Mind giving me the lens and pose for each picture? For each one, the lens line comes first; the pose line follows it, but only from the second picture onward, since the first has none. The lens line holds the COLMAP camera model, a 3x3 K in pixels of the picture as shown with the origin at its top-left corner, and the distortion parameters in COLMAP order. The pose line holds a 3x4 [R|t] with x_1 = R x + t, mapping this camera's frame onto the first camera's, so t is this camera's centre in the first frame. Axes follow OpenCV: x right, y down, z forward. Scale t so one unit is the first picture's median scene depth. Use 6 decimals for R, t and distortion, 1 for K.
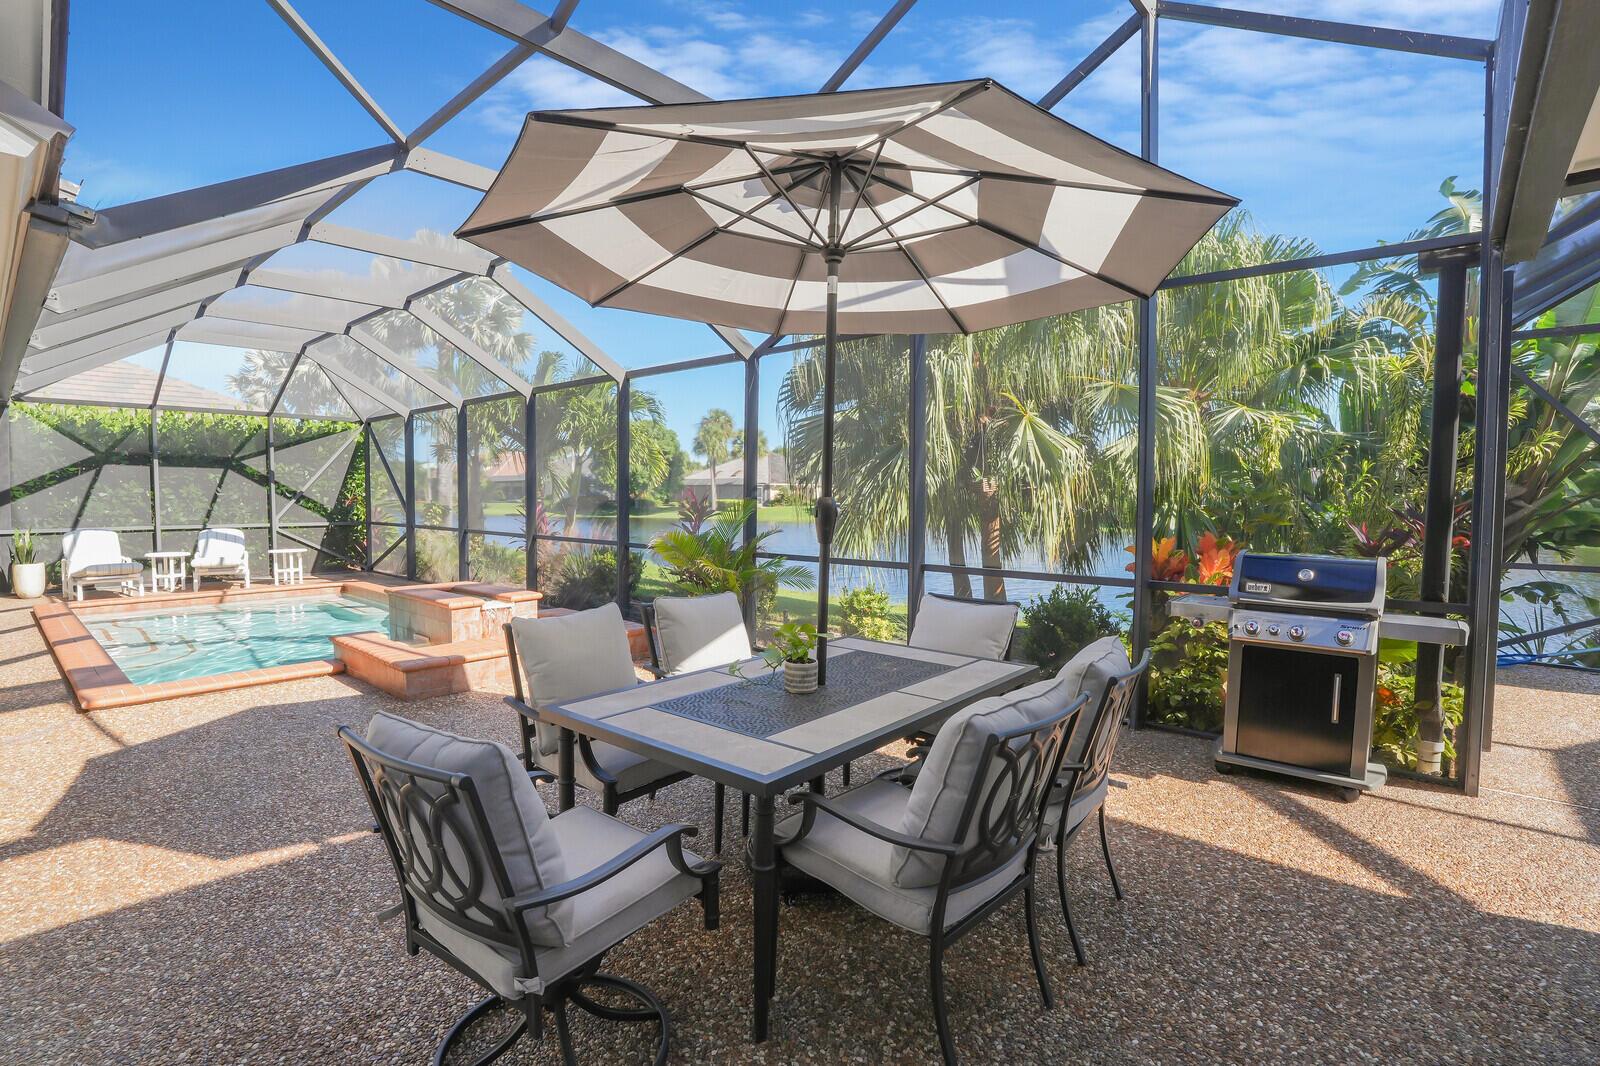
lens RADIAL K [[764.2, 0, 761.1], [0, 764.2, 530.2], [0, 0, 1]] dist [-0.014326, 0.000295]
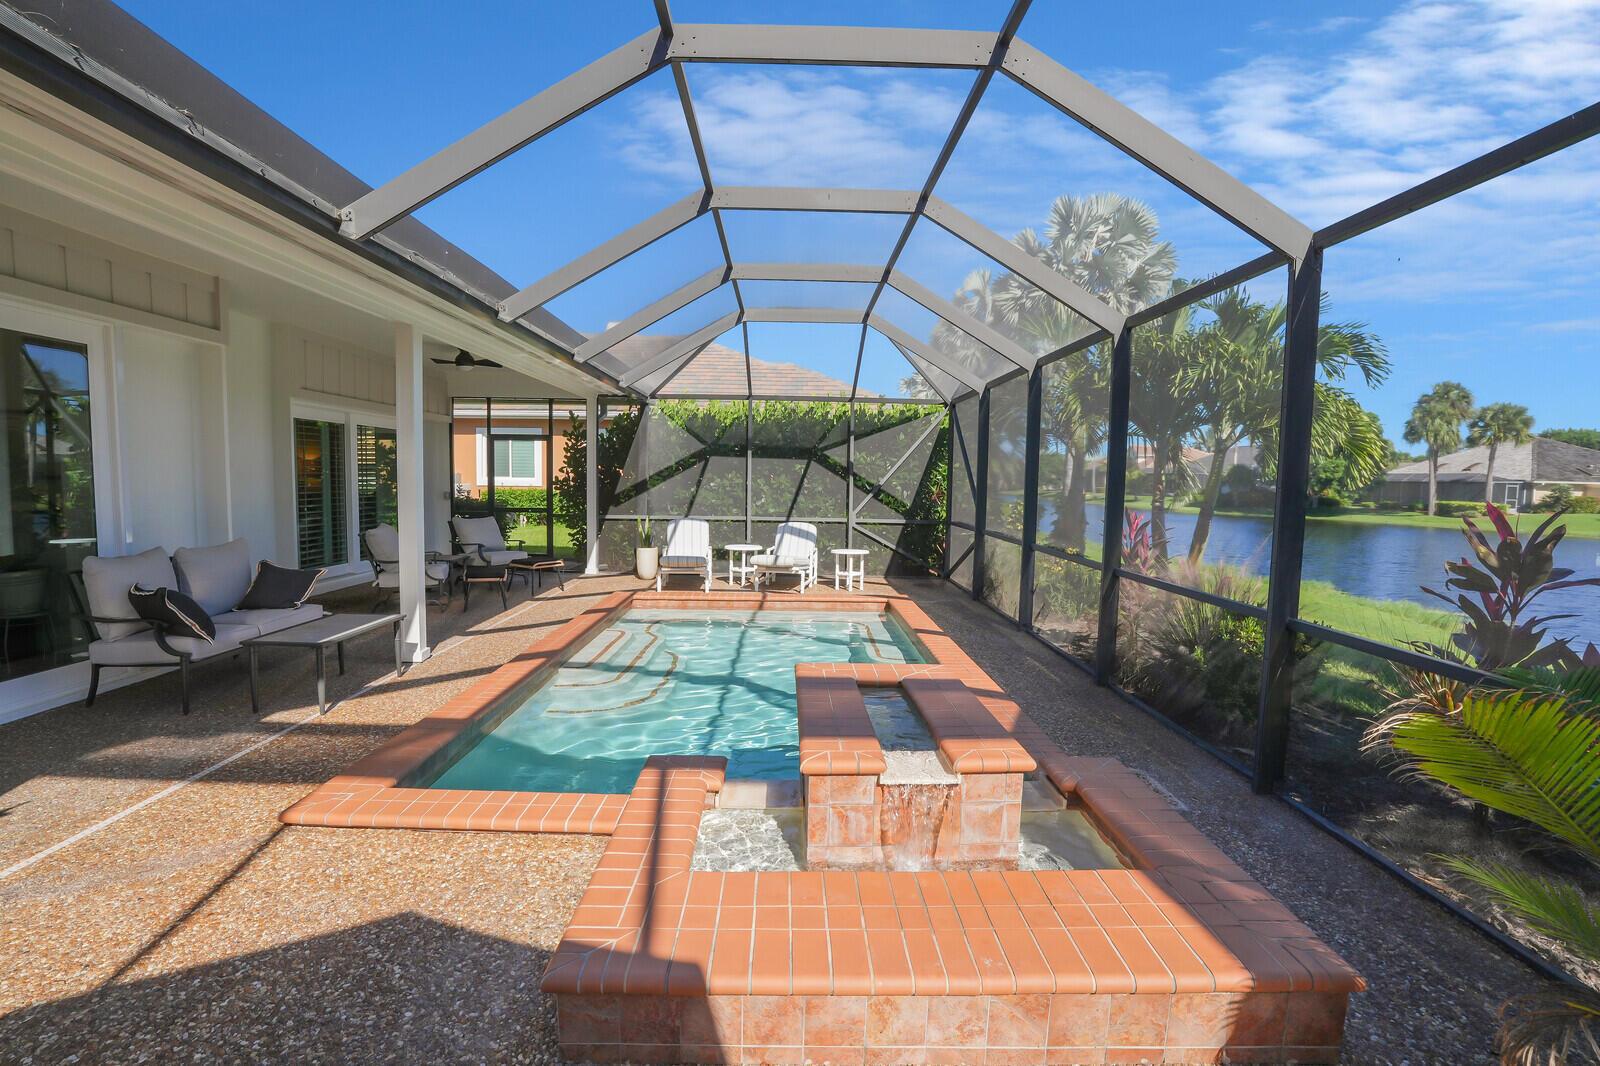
lens RADIAL K [[738.3, 0, 800.0], [0, 738.3, 533.0], [0, 0, 1]] dist [-0.071590, 0.027807]
pose [[0.707993, 0.063075, -0.703397, -0.058629], [-0.050444, 0.997976, 0.038717, -0.023959], [0.704415, 0.008071, 0.709742, 0.335905]]
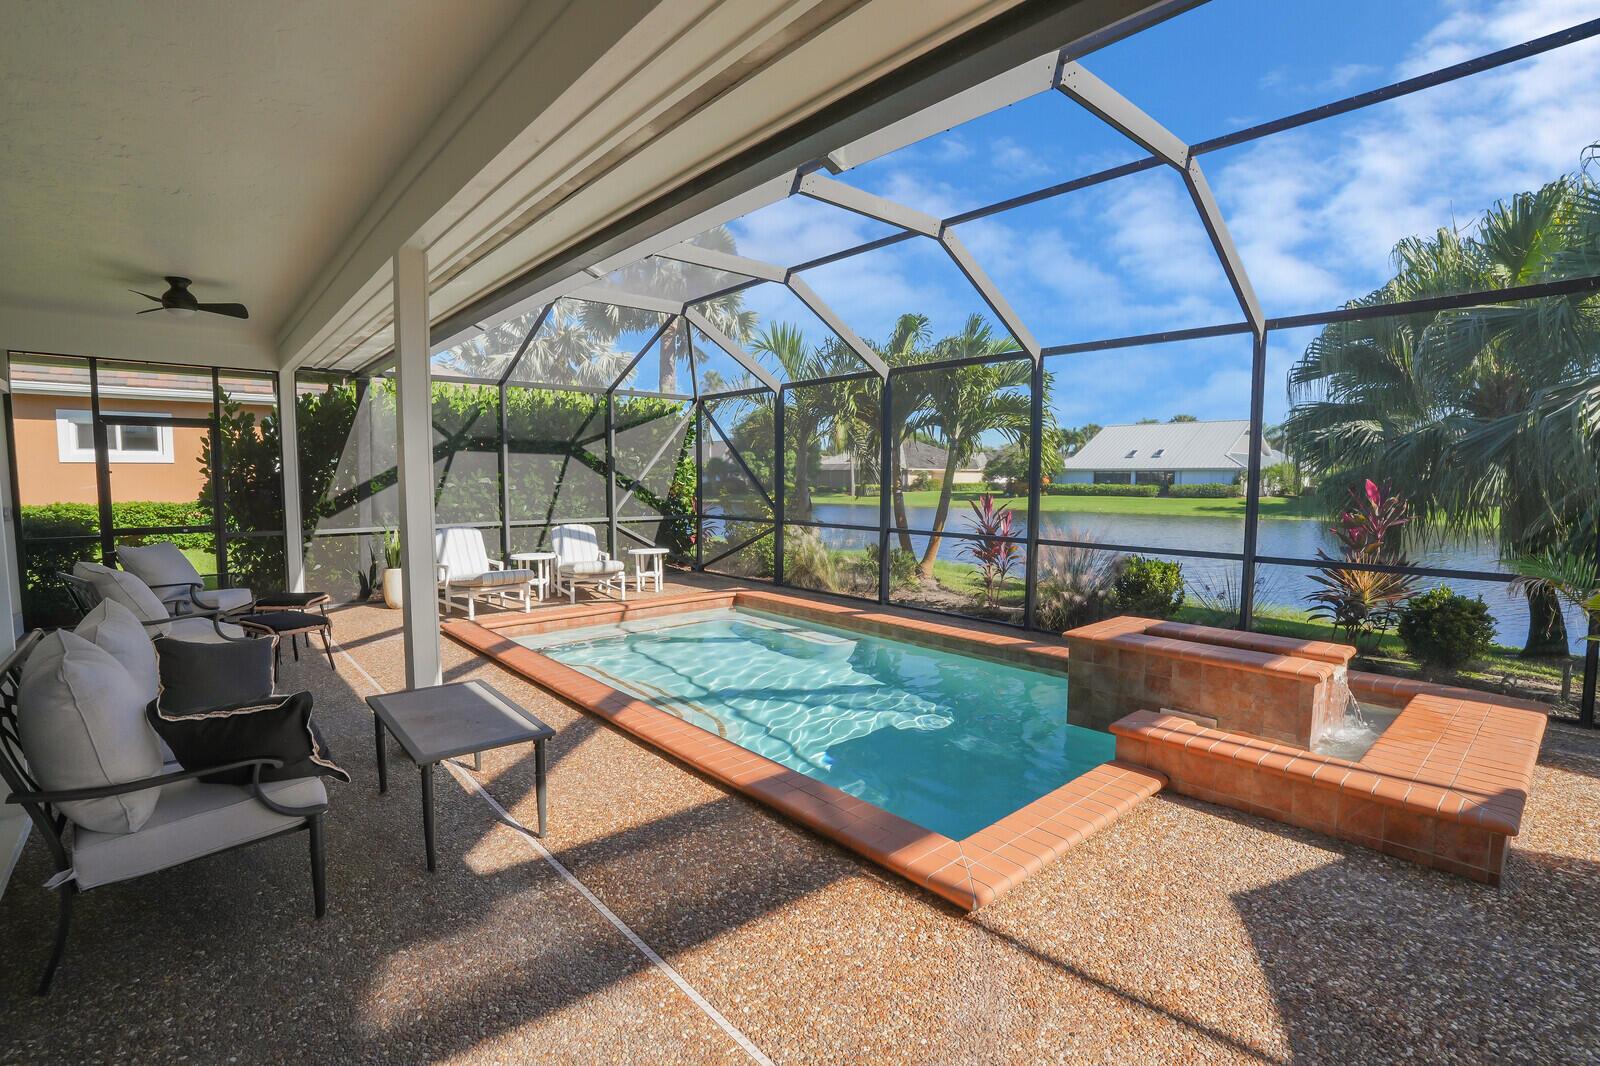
lens RADIAL K [[738.3, 0, 800.0], [0, 738.3, 533.0], [0, 0, 1]] dist [-0.071590, 0.027807]
pose [[0.996498, 0.004654, -0.083484, -0.372539], [-0.002433, 0.999641, 0.026683, -0.014979], [0.083578, -0.026386, 0.996152, 0.190918]]
